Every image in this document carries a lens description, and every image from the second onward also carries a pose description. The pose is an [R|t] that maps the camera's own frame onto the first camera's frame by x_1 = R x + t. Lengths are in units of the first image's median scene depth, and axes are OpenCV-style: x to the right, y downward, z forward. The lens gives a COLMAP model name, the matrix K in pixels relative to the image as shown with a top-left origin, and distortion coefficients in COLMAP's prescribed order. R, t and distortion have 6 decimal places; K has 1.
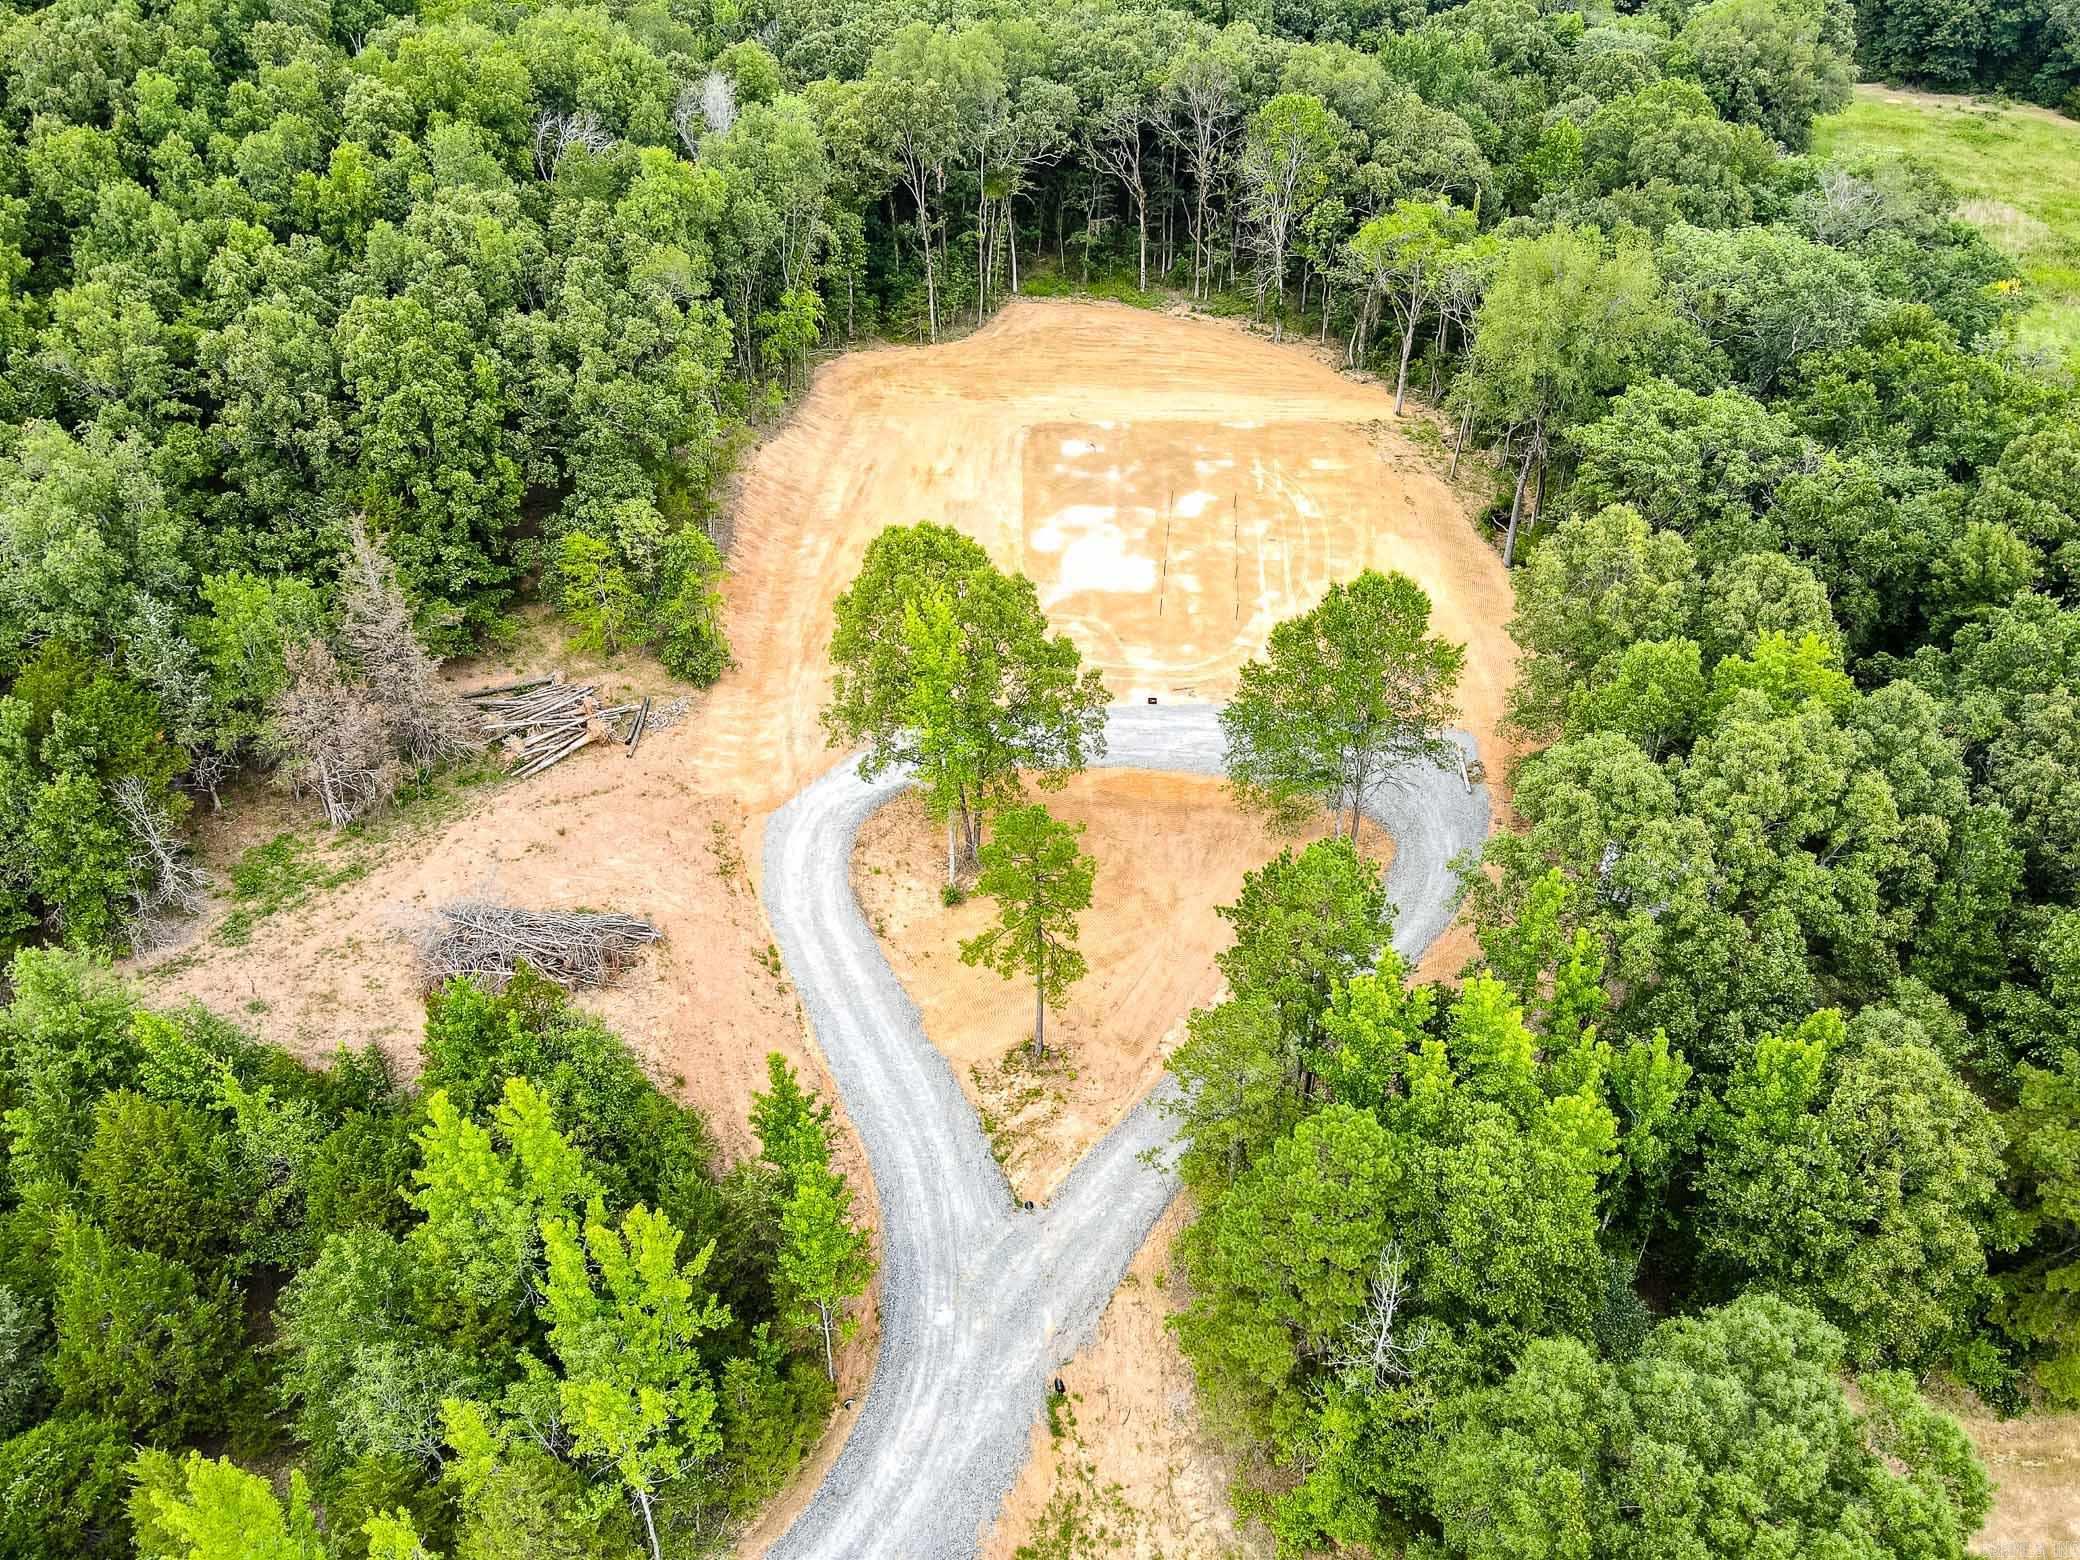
lens RADIAL K [[1472.2, 0, 1040.0], [0, 1472.2, 780.0], [0, 0, 1]] dist [0.008423, 0.003736]
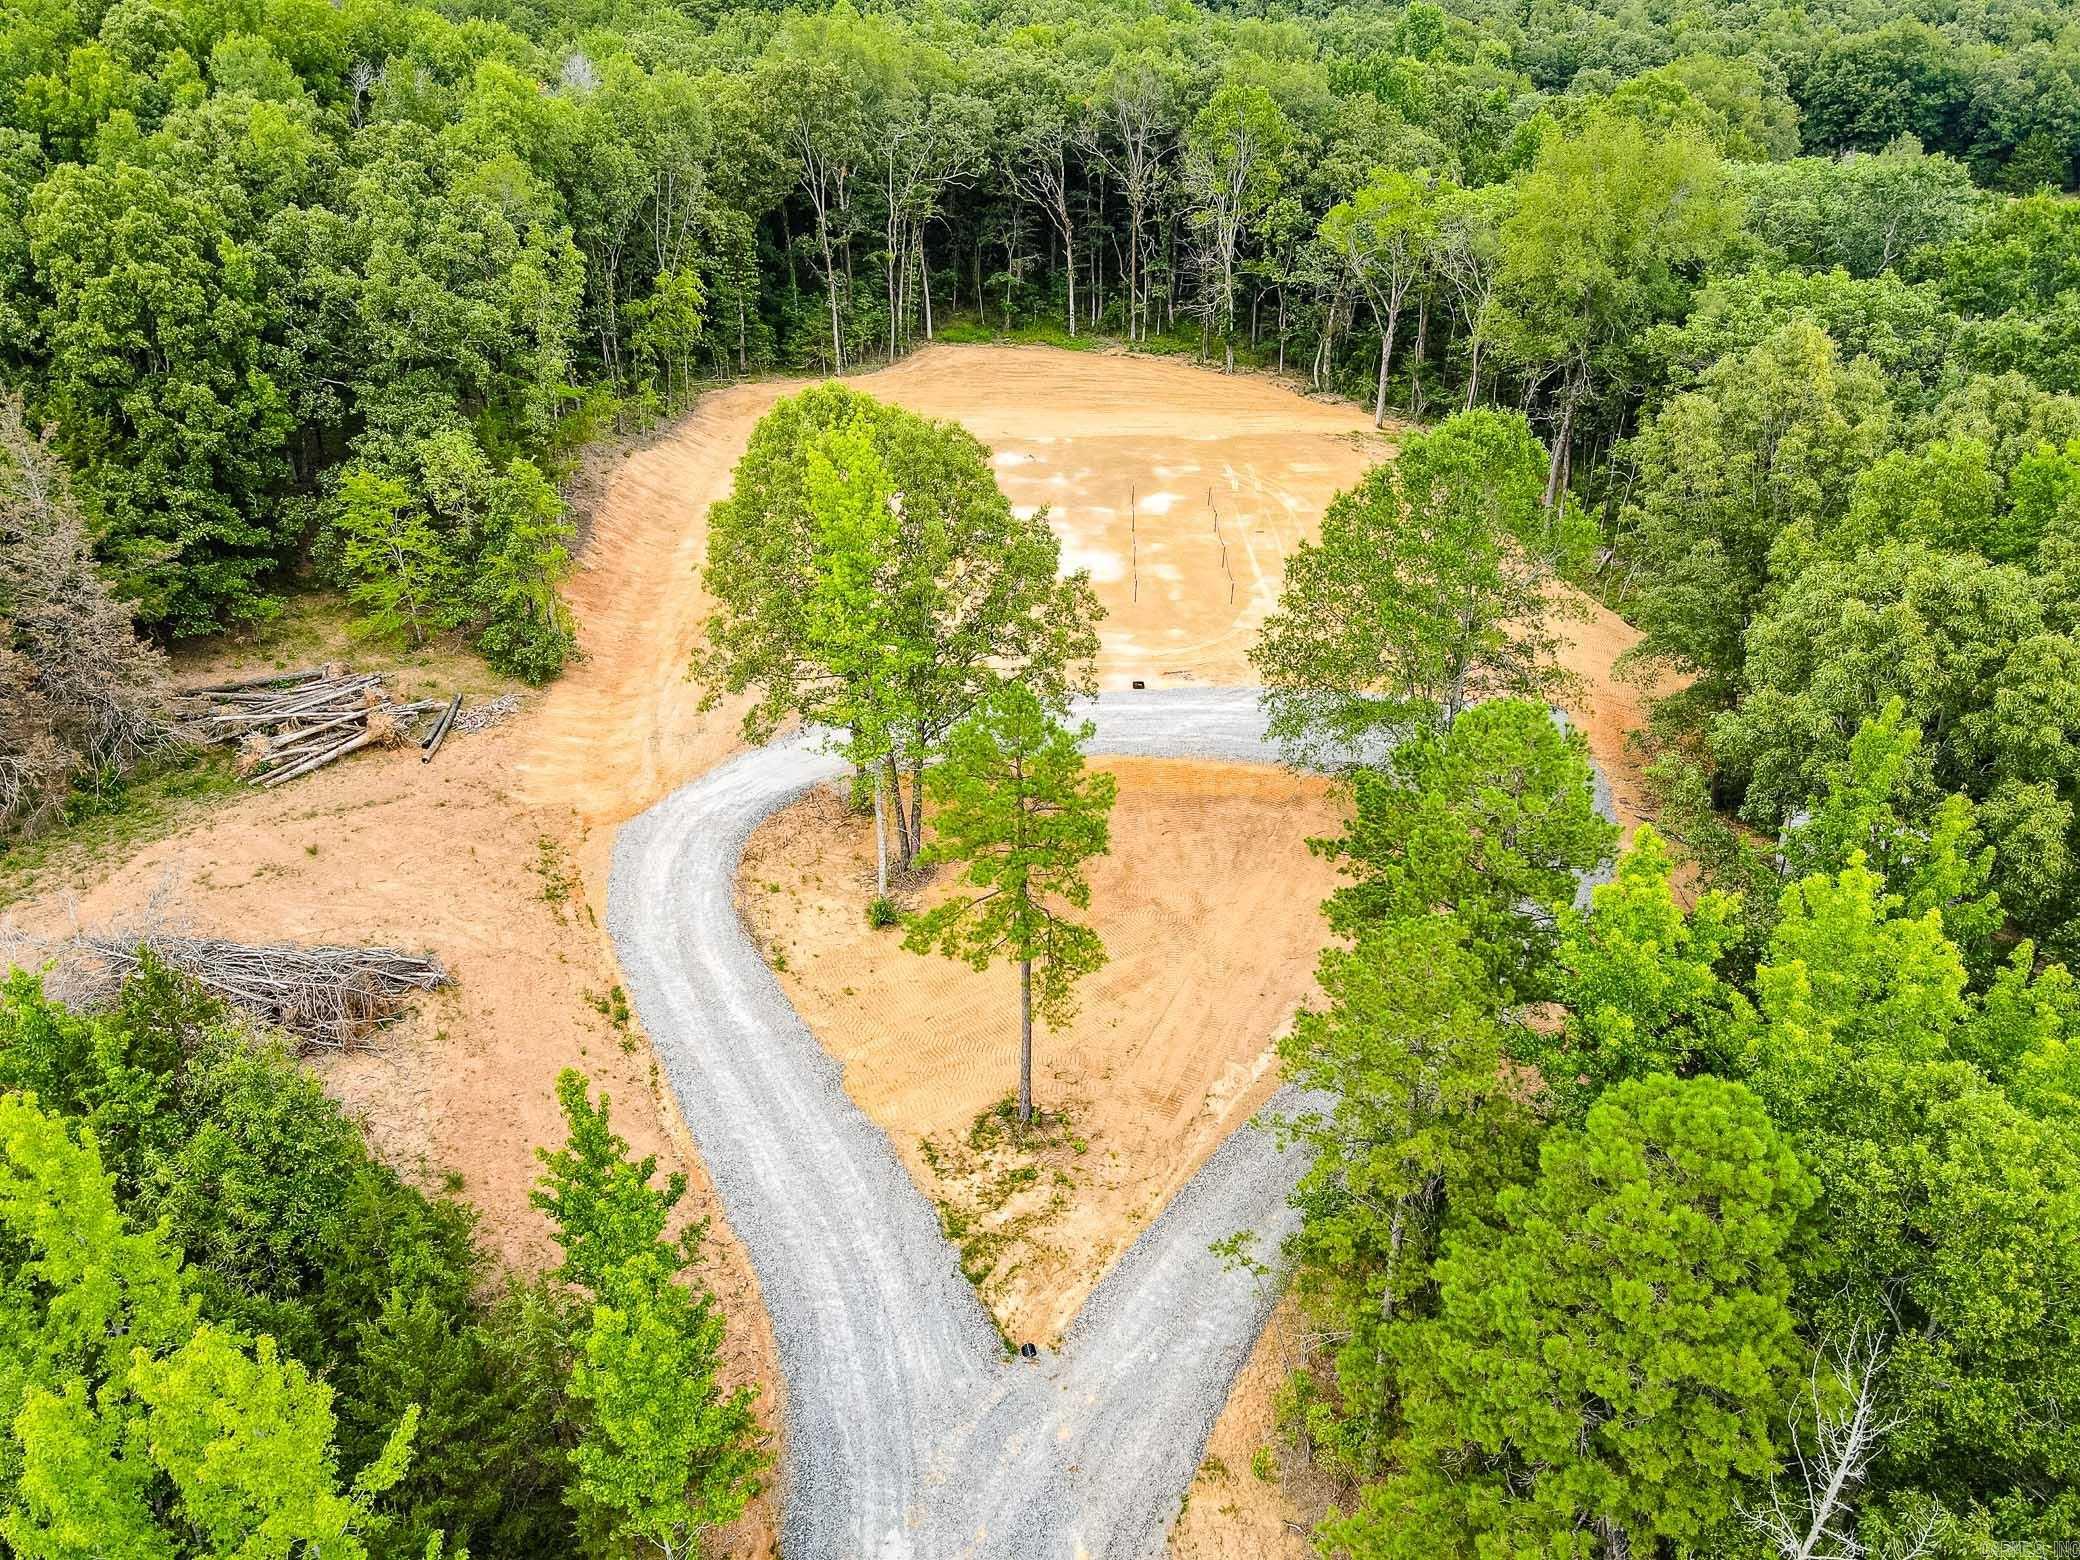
lens RADIAL K [[1468.4, 0, 1033.1], [0, 1468.4, 790.7], [0, 0, 1]] dist [0.034673, -0.027608]
pose [[0.997948, -0.031297, 0.055851, -0.022962], [0.038260, 0.990994, -0.128326, 0.099098], [-0.051332, 0.130200, 0.990158, 0.264868]]
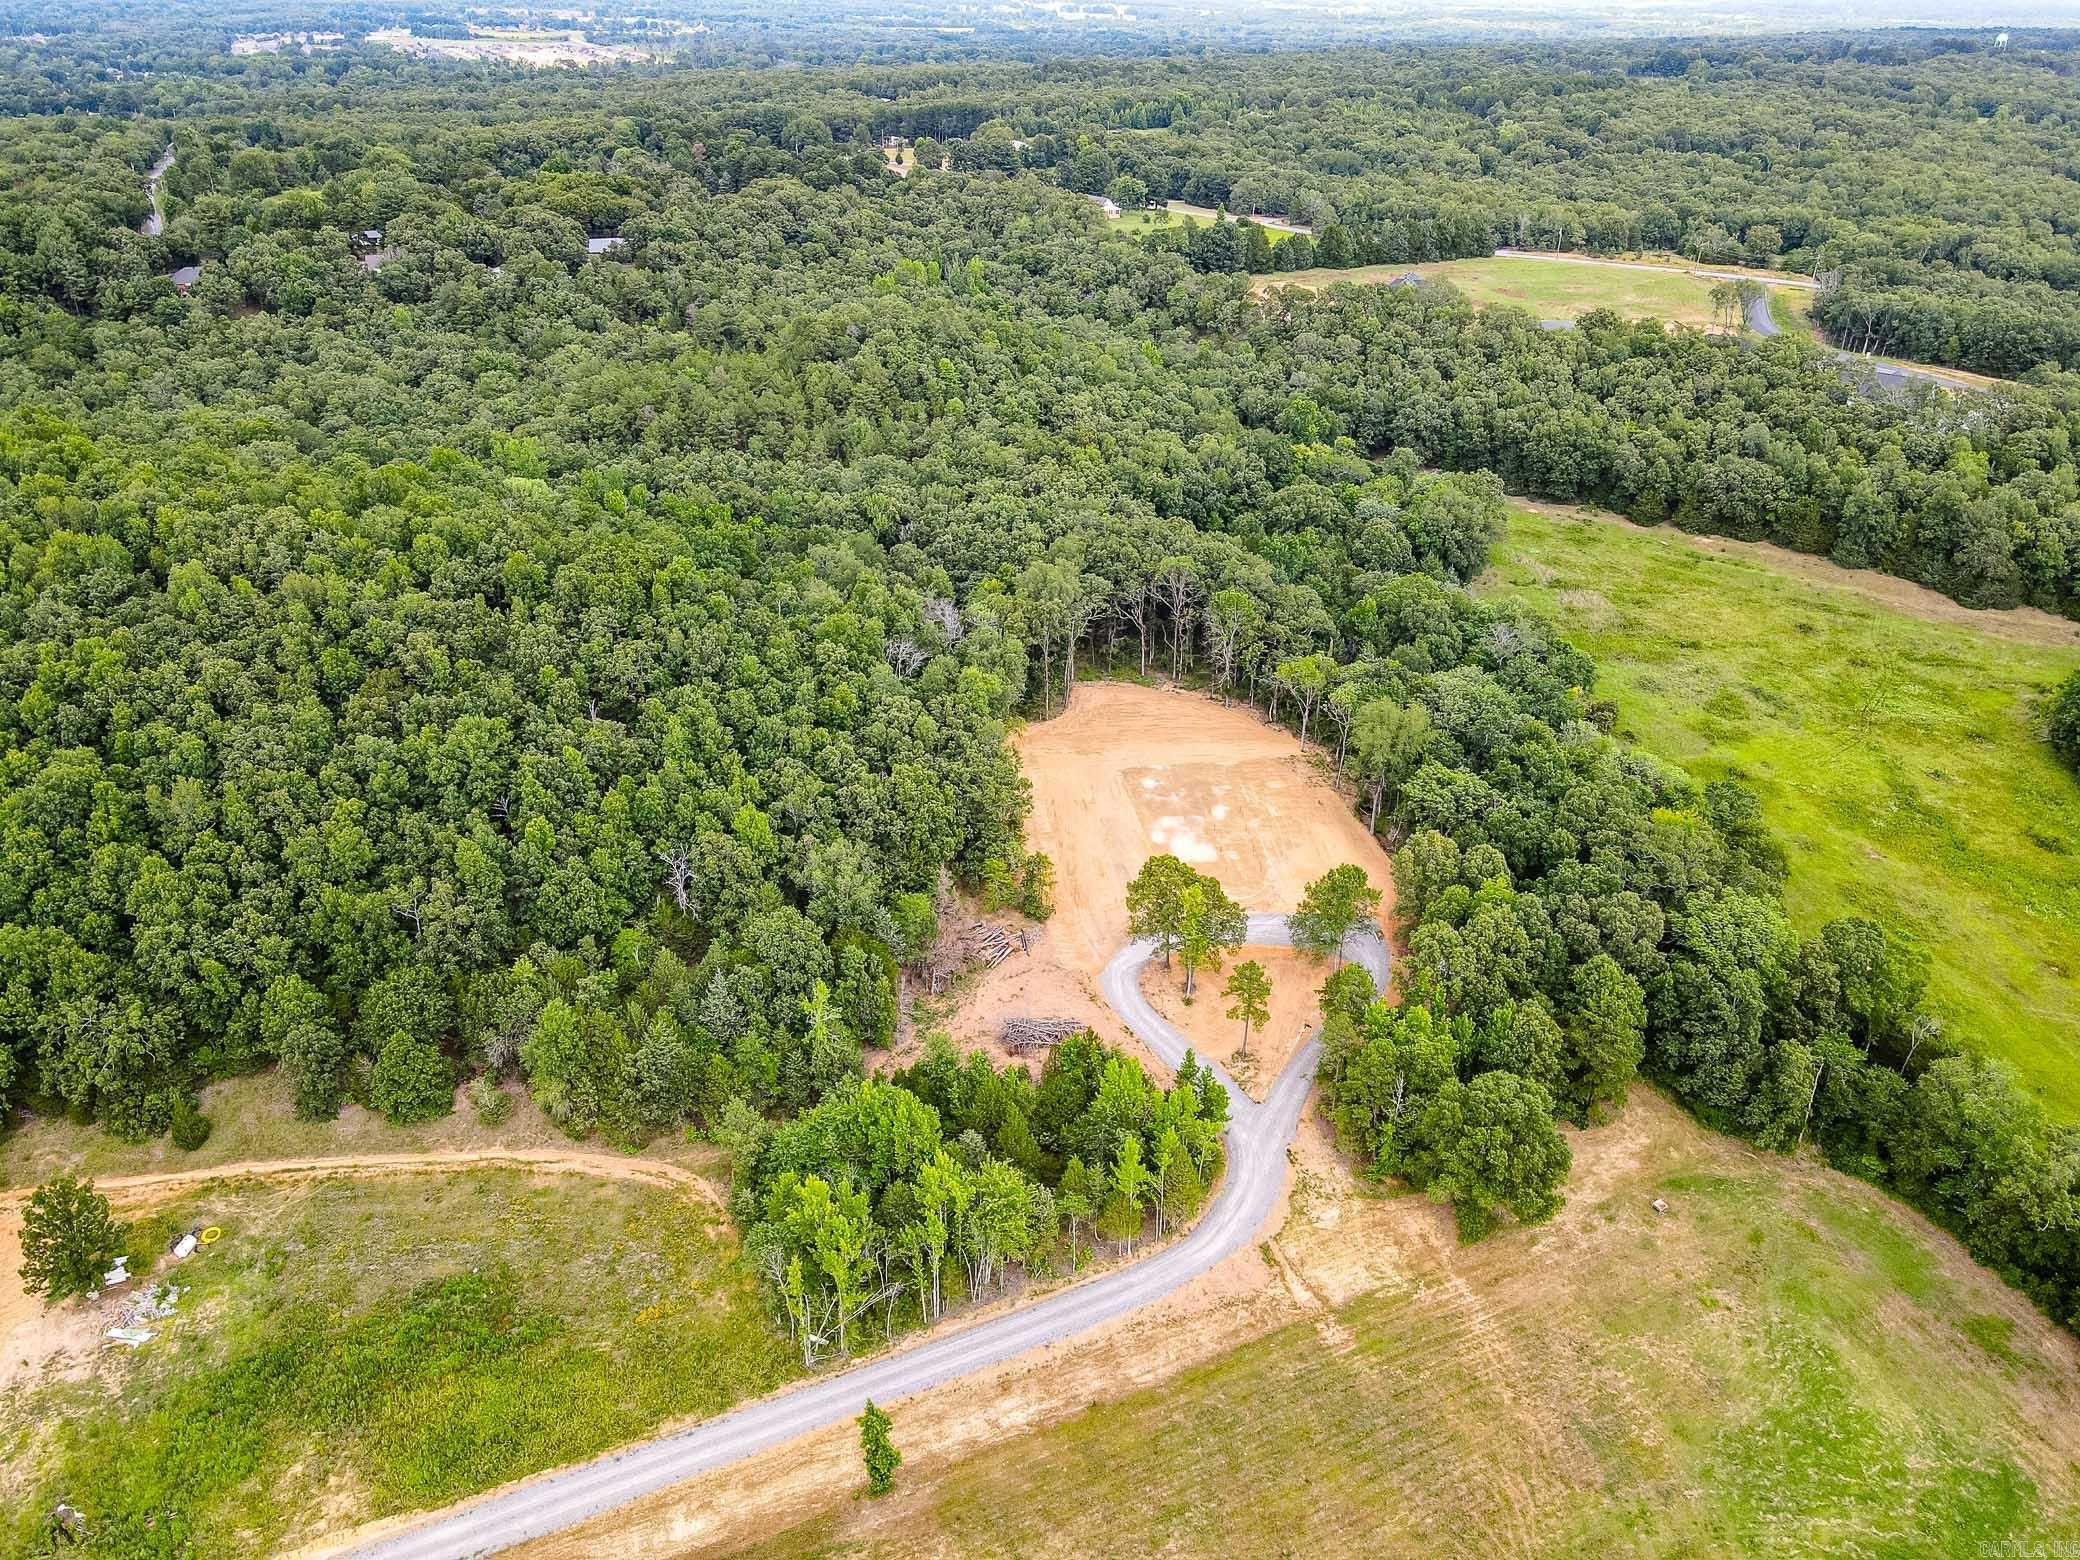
lens RADIAL K [[1472.2, 0, 1040.0], [0, 1472.2, 780.0], [0, 0, 1]] dist [0.008423, 0.003736]
pose [[0.987945, -0.061161, 0.142214, -0.555255], [0.077755, 0.990408, -0.114223, -0.023089], [-0.133864, 0.123904, 0.983223, -1.264372]]
